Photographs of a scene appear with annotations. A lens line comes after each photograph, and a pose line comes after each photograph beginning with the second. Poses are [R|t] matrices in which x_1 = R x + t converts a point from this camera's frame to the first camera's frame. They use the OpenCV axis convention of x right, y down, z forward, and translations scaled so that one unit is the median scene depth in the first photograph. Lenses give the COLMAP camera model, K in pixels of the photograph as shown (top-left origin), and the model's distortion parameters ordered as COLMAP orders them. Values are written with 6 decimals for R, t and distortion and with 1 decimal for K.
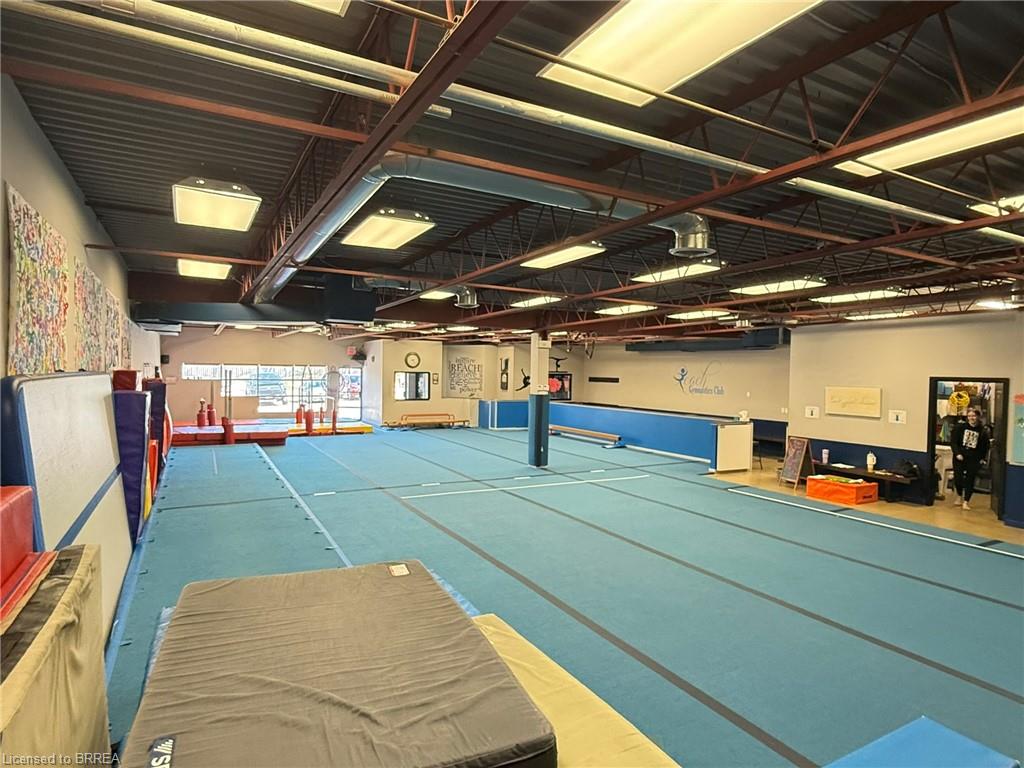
lens RADIAL K [[590.6, 0, 512.0], [0, 590.6, 384.0], [0, 0, 1]] dist [0.000450, -0.000072]
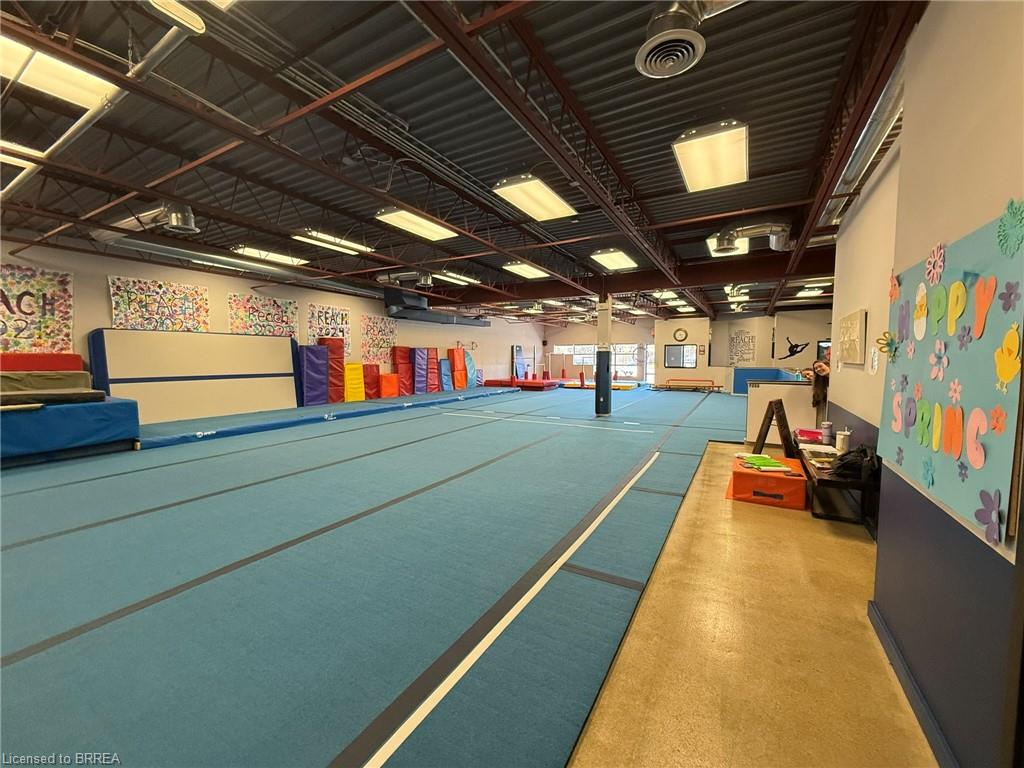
lens RADIAL K [[407.0, 0, 512.0], [0, 407.0, 384.0], [0, 0, 1]] dist [-0.000734, -0.000602]
pose [[0.519441, 0.038720, -0.853629, 0.711548], [-0.008579, 0.999159, 0.040101, 0.057398], [0.854463, -0.013507, 0.519336, 0.497912]]
